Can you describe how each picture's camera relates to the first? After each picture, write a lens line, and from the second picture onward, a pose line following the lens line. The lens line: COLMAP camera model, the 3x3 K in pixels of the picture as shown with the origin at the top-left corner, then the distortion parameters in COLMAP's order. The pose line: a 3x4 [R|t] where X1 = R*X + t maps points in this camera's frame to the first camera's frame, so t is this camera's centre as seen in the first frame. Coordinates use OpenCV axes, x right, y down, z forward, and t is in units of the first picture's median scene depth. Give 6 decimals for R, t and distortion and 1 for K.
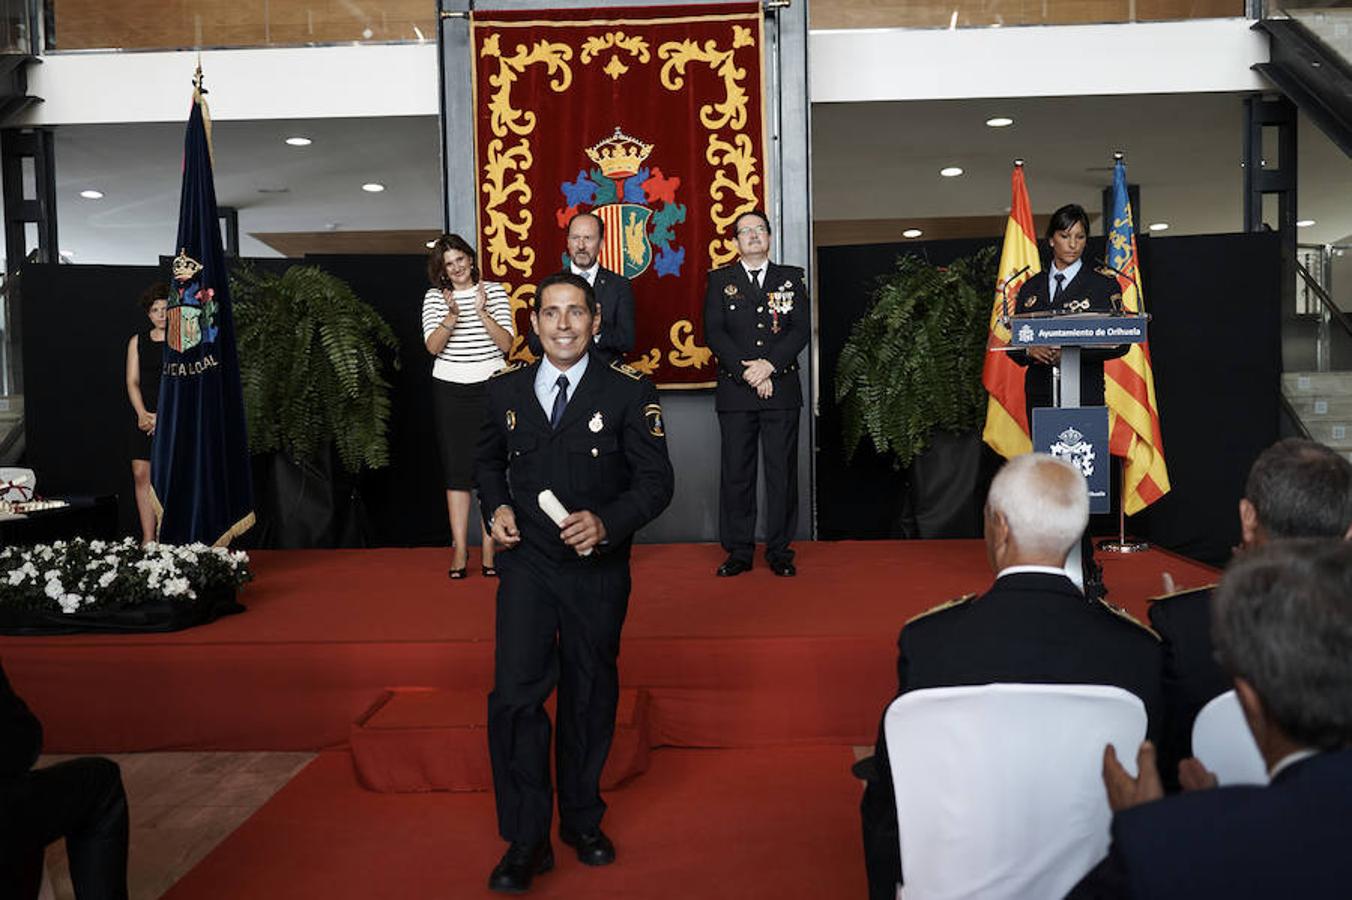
lens RADIAL K [[1391.0, 0, 677.8], [0, 1391.0, 453.2], [0, 0, 1]] dist [-0.000287, 0.000000]
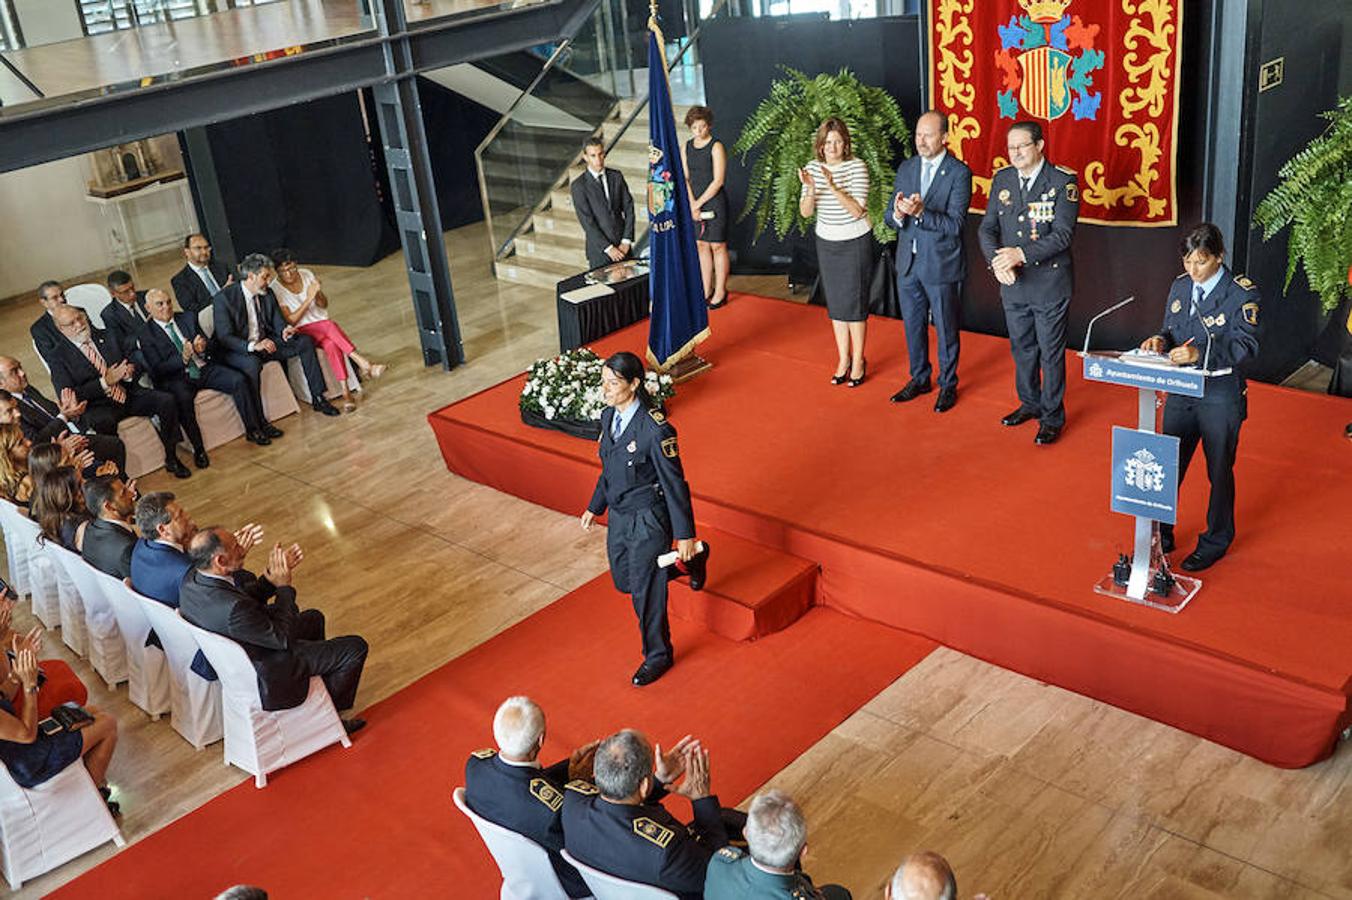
lens RADIAL K [[1391.0, 0, 678.1], [0, 1391.0, 454.9], [0, 0, 1]] dist [-0.000287, 0.000000]
pose [[0.752817, 0.216052, -0.621762, 0.476443], [0.053958, 0.921162, 0.385420, -0.318720], [0.656014, -0.323700, 0.681809, -0.010177]]
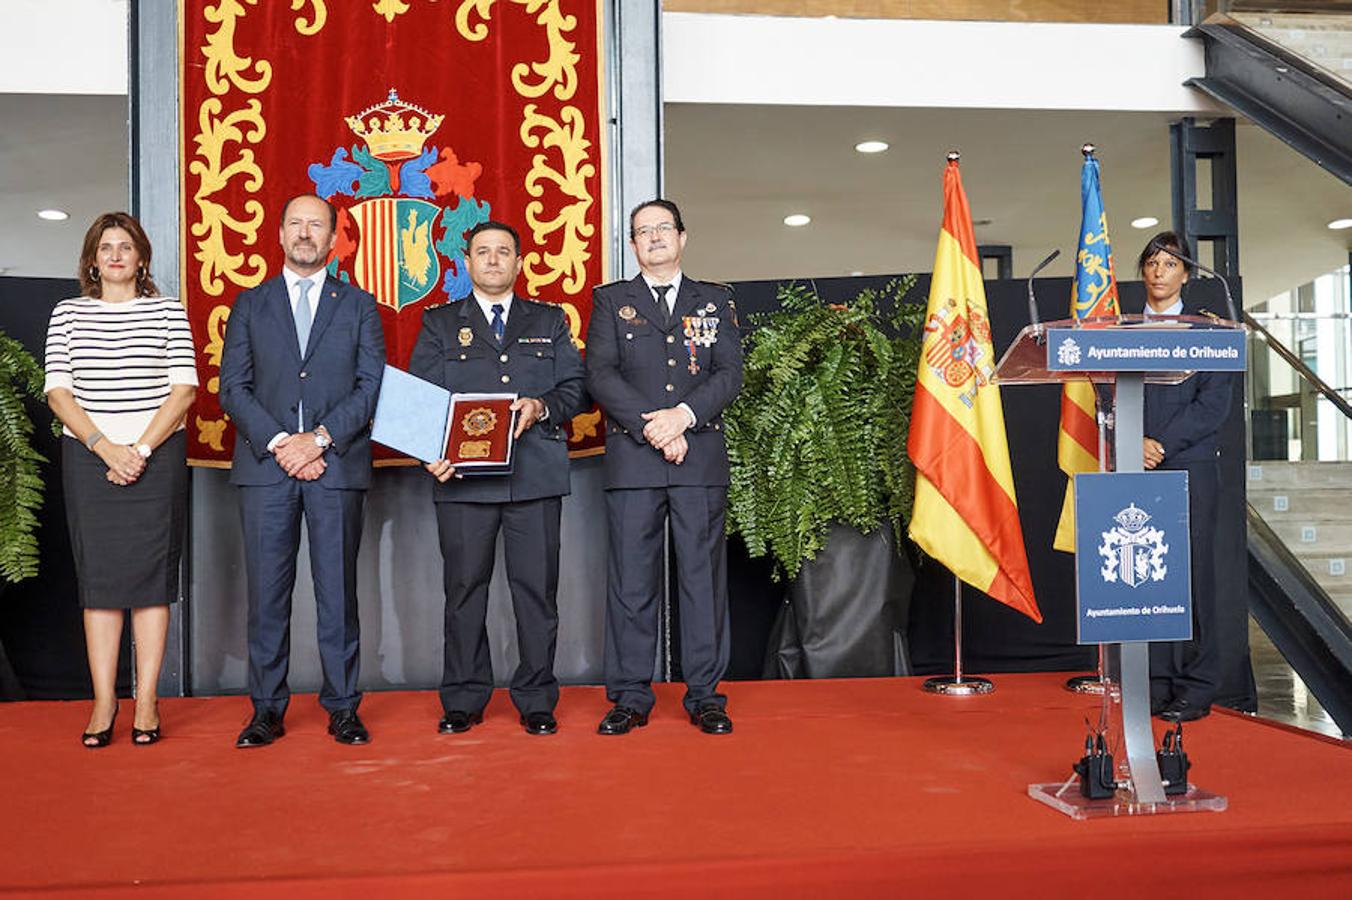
lens RADIAL K [[1522.2, 0, 676.2], [0, 1522.2, 455.2], [0, 0, 1]] dist [-0.000284, 0.000000]
pose [[0.987603, 0.010488, 0.156619, -0.020422], [0.001807, 0.996939, -0.078159, 0.008956], [-0.156960, 0.077474, 0.984562, 0.239708]]
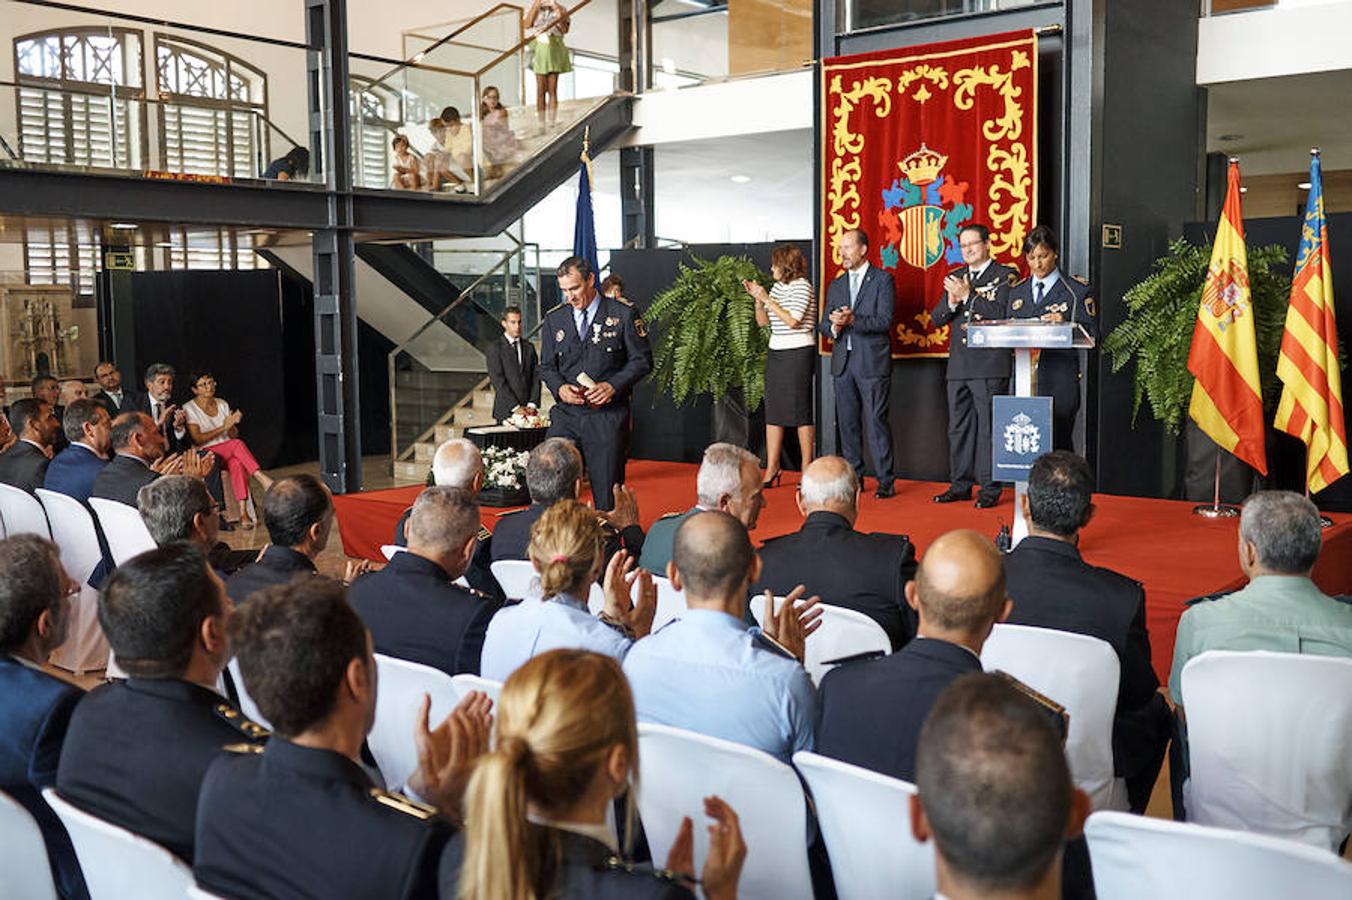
lens RADIAL K [[1391.0, 0, 678.7], [0, 1391.0, 448.3], [0, 0, 1]] dist [-0.000287, 0.000000]
pose [[0.805608, 0.069915, -0.588310, 0.525583], [-0.036755, 0.996998, 0.068152, -0.041133], [0.591308, -0.033280, 0.805759, -0.128074]]
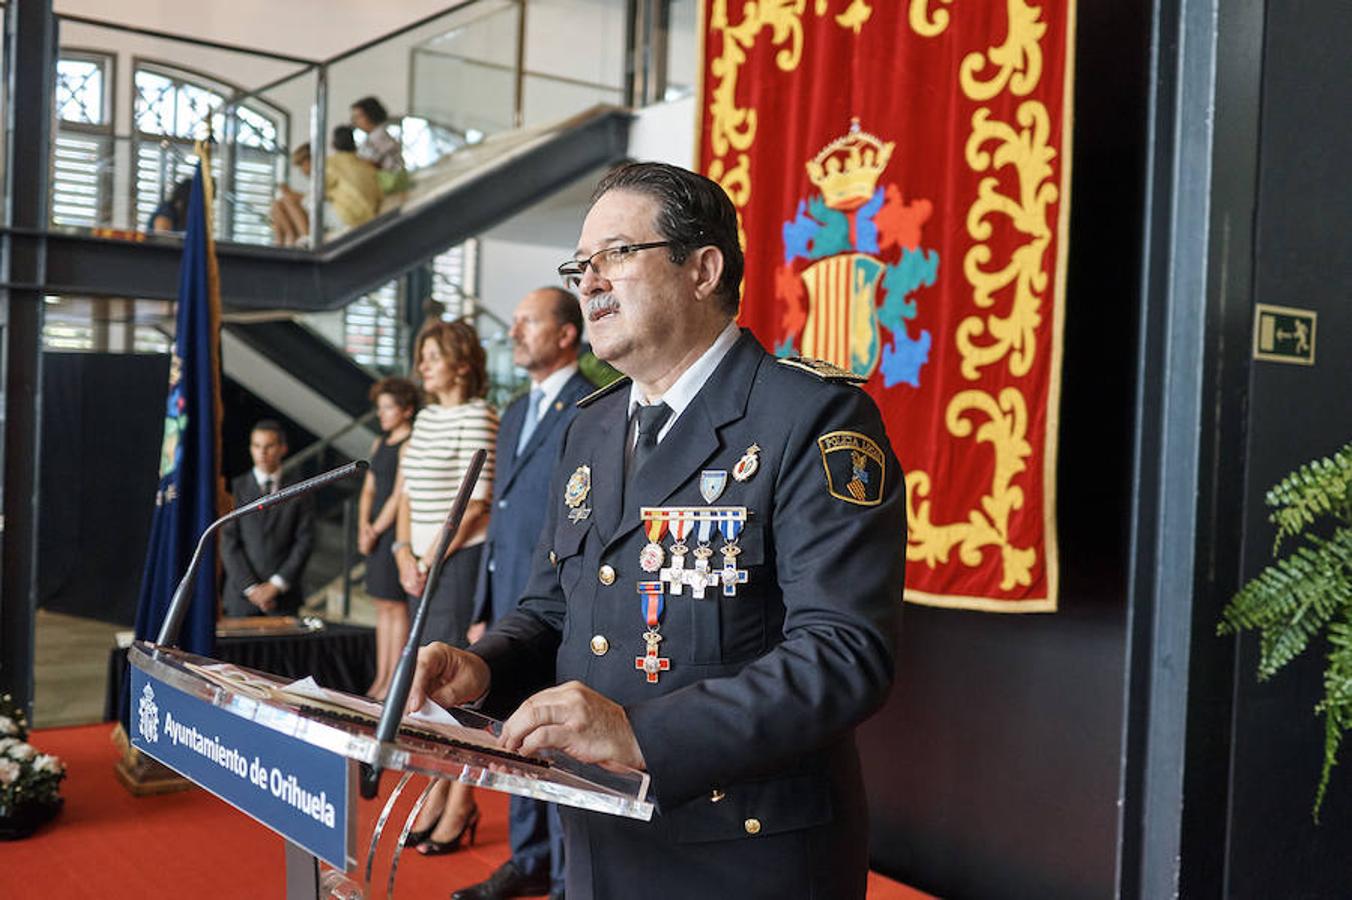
lens RADIAL K [[1391.0, 0, 681.0], [0, 1391.0, 443.0], [0, 0, 1]] dist [-0.000287, 0.000000]
pose [[0.623291, 0.062894, -0.779457, 0.356683], [-0.093461, 0.995607, 0.005599, -0.101371], [0.776385, 0.069359, 0.626431, 0.606173]]
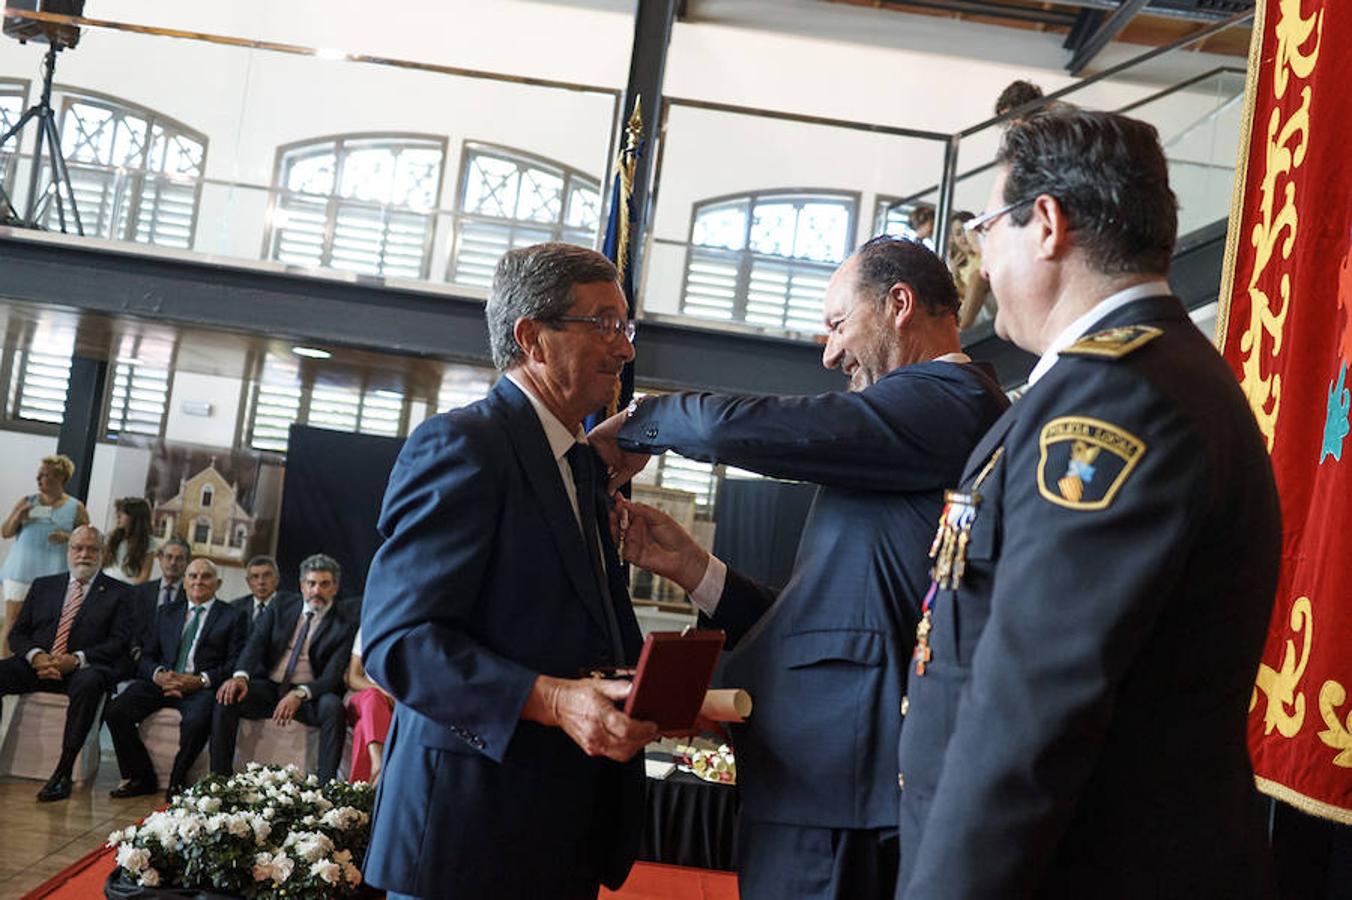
lens RADIAL K [[1391.0, 0, 669.1], [0, 1391.0, 441.9], [0, 0, 1]] dist [-0.000287, 0.000000]
pose [[0.072715, -0.028208, -0.996954, 0.244428], [-0.175462, 0.983648, -0.040629, -0.088248], [0.981797, 0.177882, 0.066576, 0.826578]]
